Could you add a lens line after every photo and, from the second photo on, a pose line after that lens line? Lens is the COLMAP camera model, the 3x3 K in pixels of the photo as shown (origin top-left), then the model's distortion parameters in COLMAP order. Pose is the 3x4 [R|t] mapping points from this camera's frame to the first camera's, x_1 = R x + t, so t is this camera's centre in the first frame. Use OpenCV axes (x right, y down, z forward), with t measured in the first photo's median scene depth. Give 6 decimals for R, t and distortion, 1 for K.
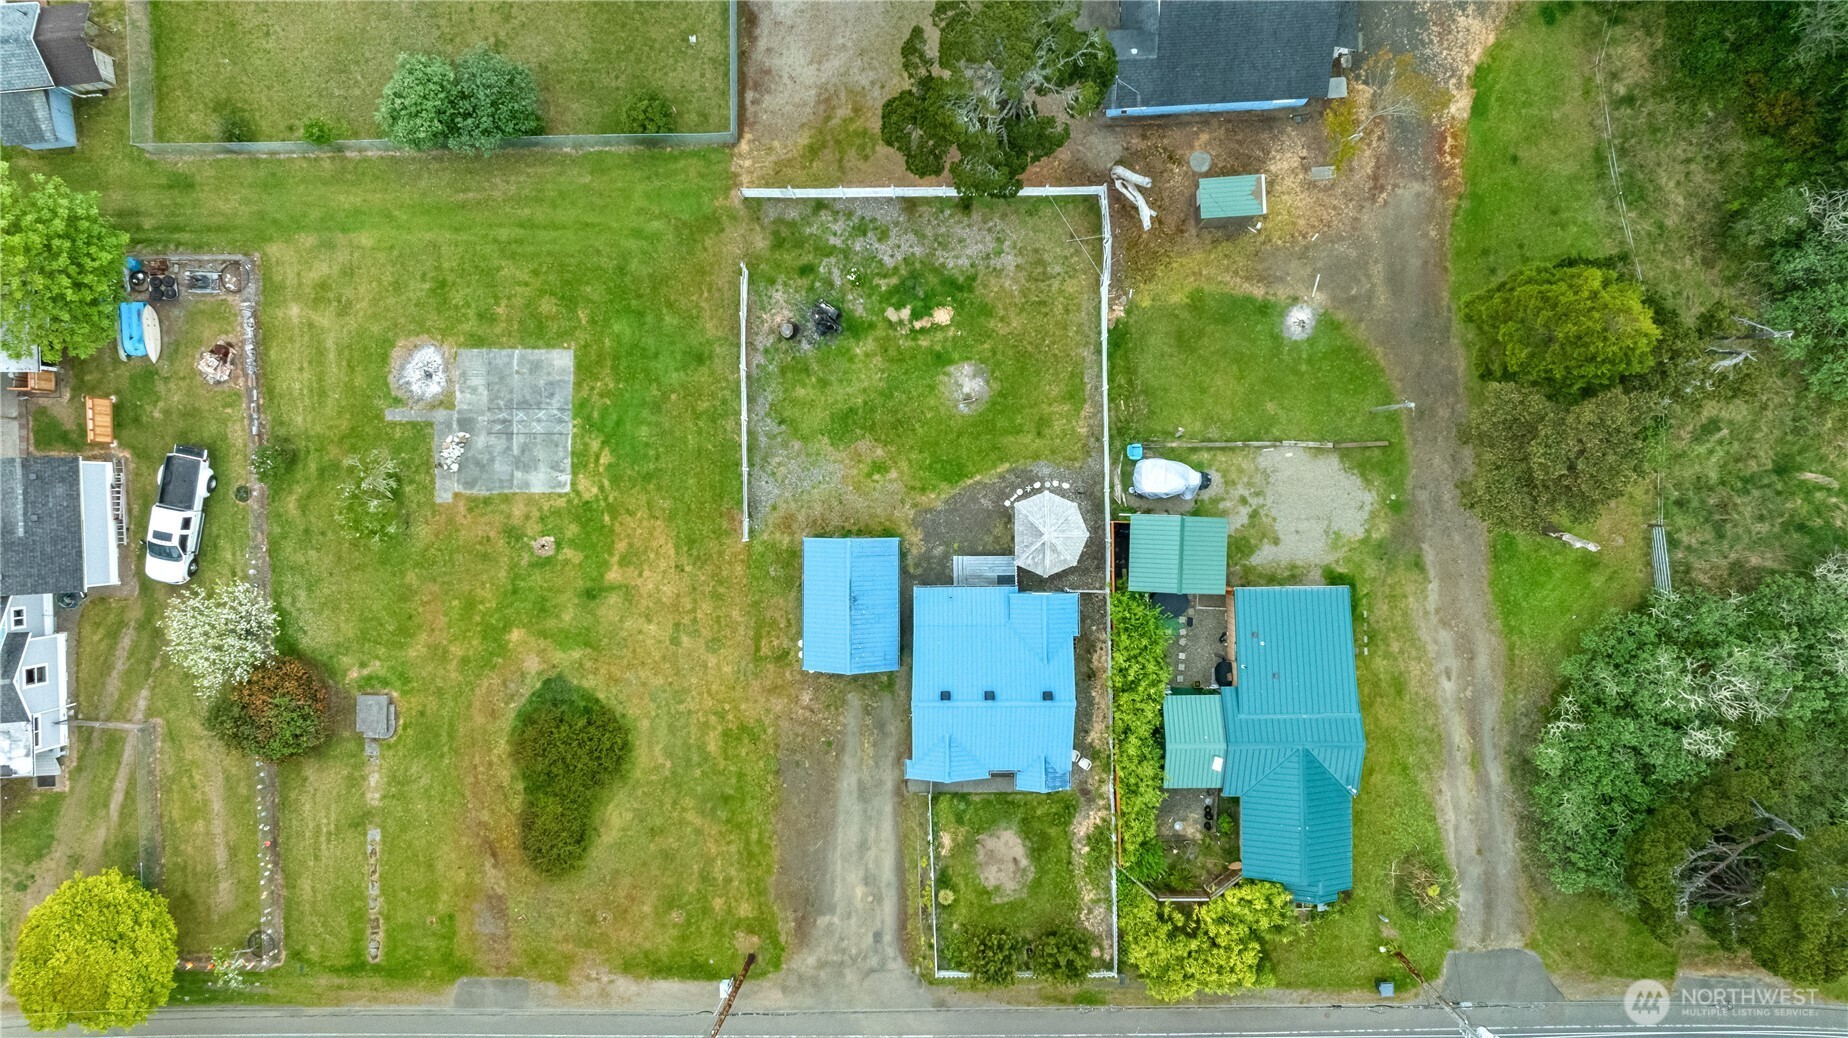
lens RADIAL K [[1306.1, 0, 924.0], [0, 1306.1, 519.0], [0, 0, 1]] dist [-0.024308, 0.002461]
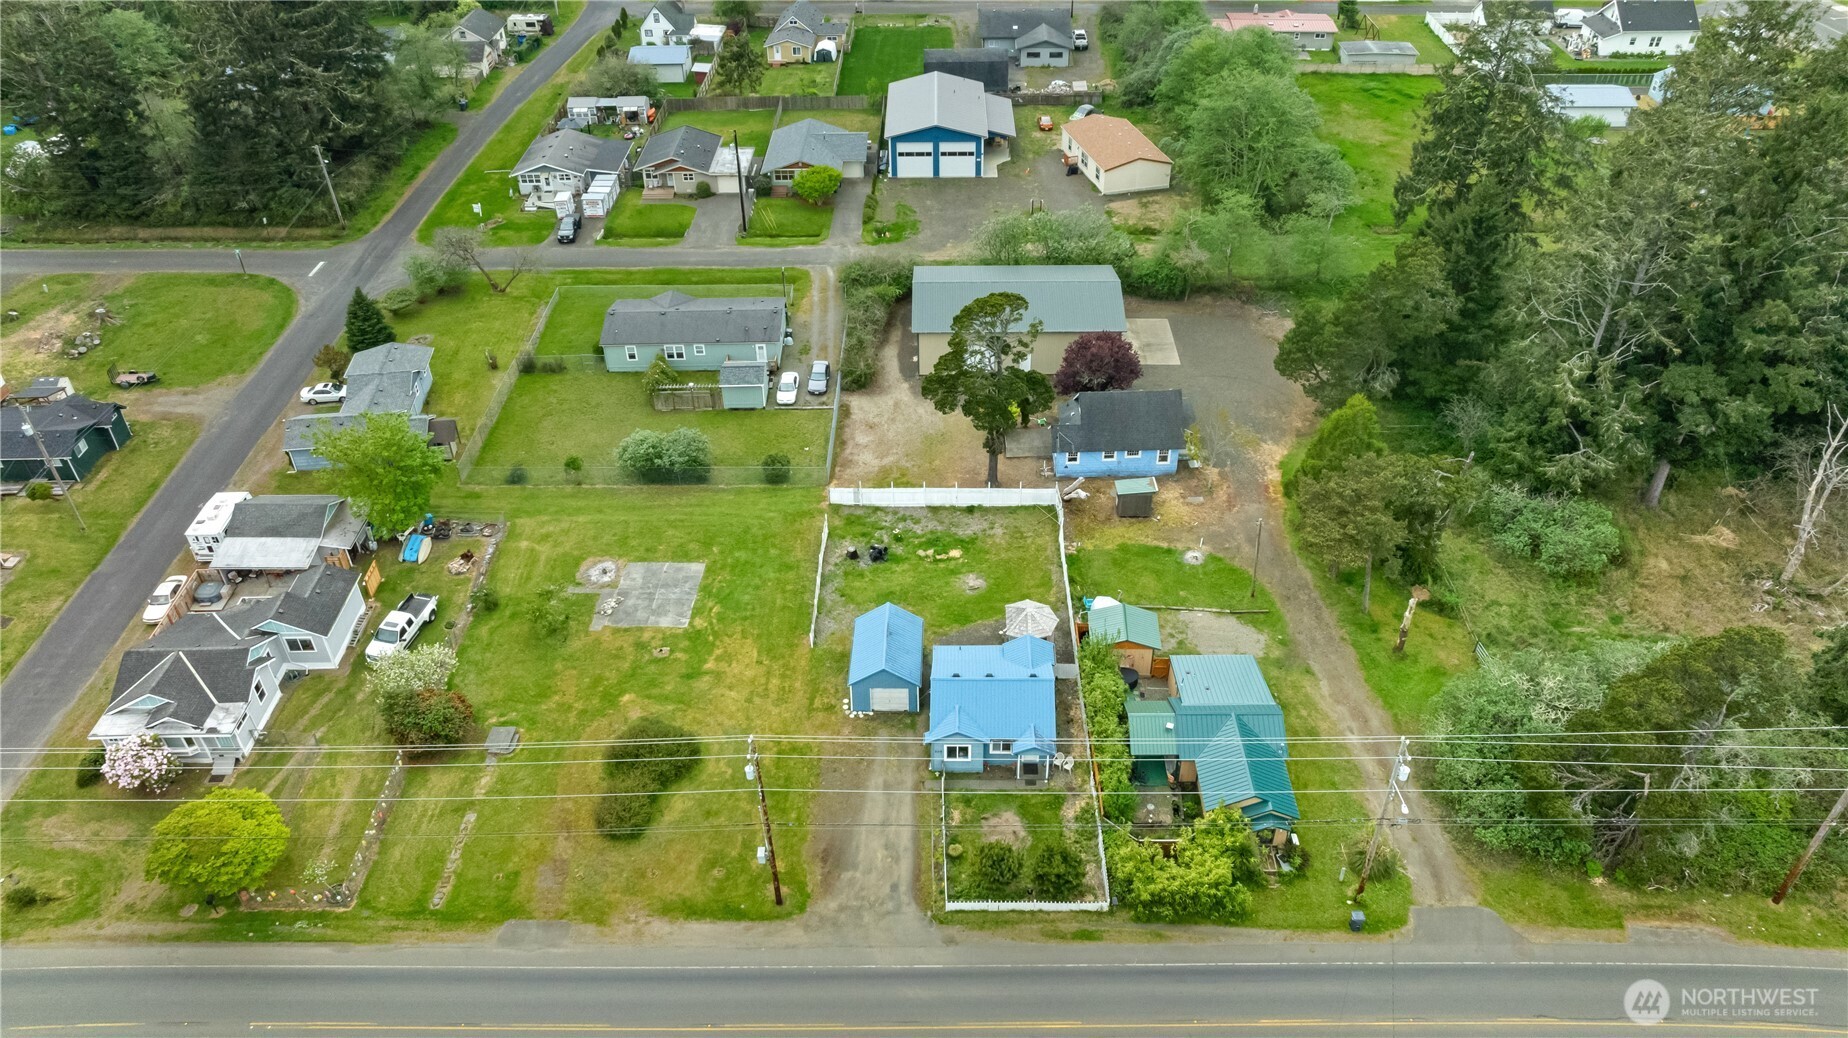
lens RADIAL K [[1306.1, 0, 924.0], [0, 1306.1, 519.0], [0, 0, 1]] dist [-0.024308, 0.002461]
pose [[0.999695, 0.018585, -0.016241, 0.002214], [-0.024064, 0.587709, -0.808714, 1.037221], [-0.005484, 0.808859, 0.587977, 0.085253]]
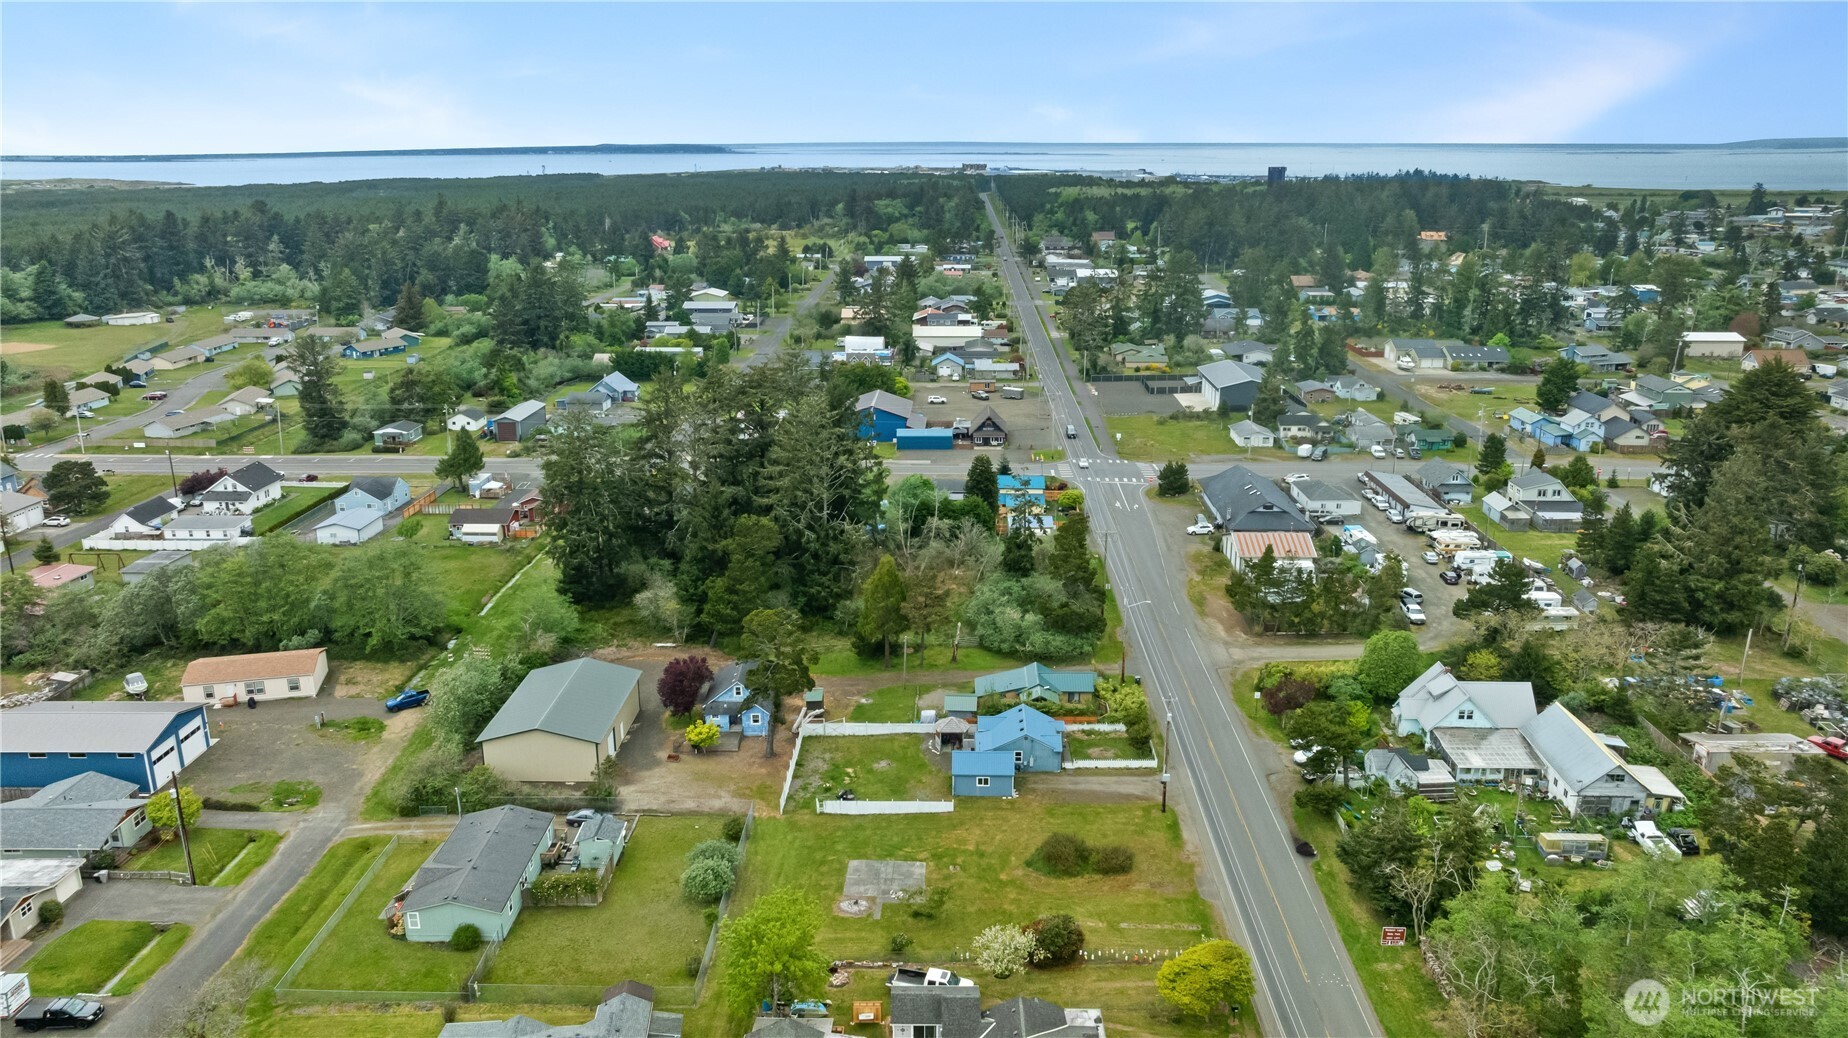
lens RADIAL K [[1306.1, 0, 924.0], [0, 1306.1, 519.0], [0, 0, 1]] dist [-0.024308, 0.002461]
pose [[0.036757, -0.263995, 0.963823, -1.922003], [0.999101, -0.010677, -0.041027, 0.057304], [0.021122, 0.964465, 0.263365, 0.048222]]
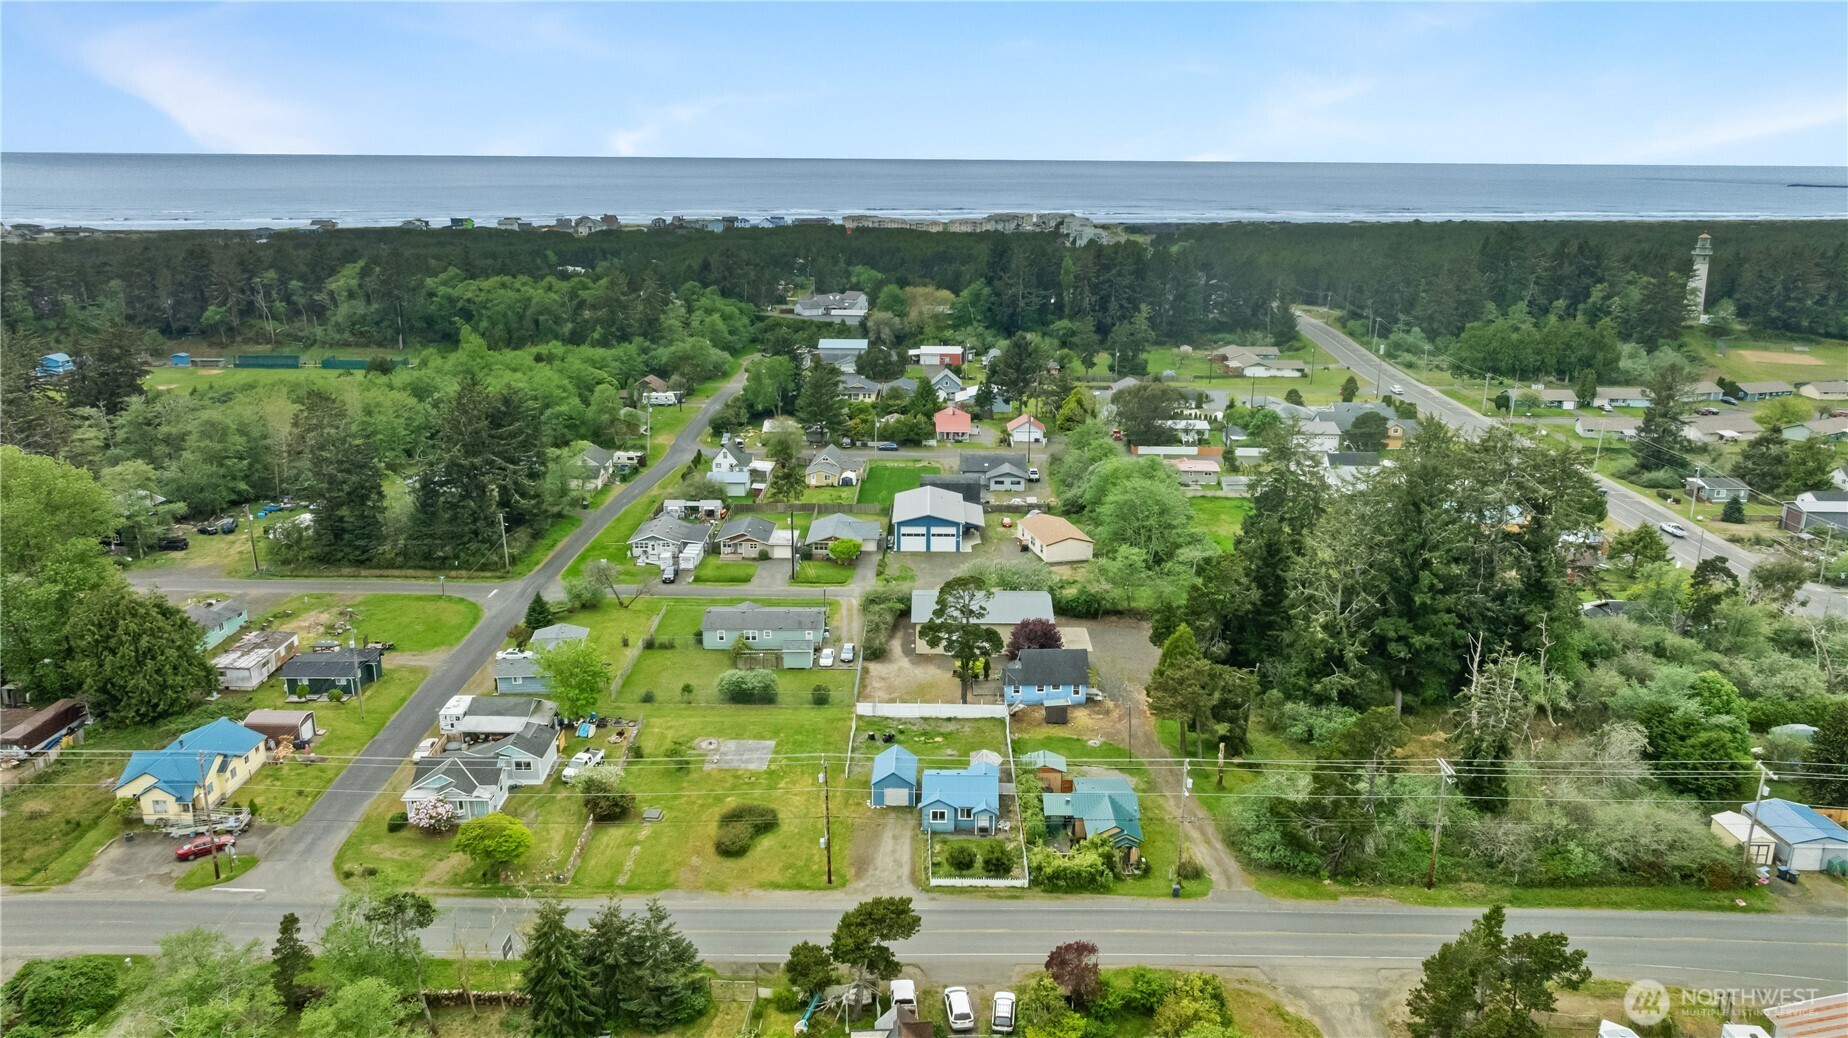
lens RADIAL K [[1306.1, 0, 924.0], [0, 1306.1, 519.0], [0, 0, 1]] dist [-0.024308, 0.002461]
pose [[0.999451, 0.029293, -0.015467, 0.013013], [-0.022519, 0.258394, -0.965777, 1.969390], [-0.024294, 0.965595, 0.258912, 0.029422]]
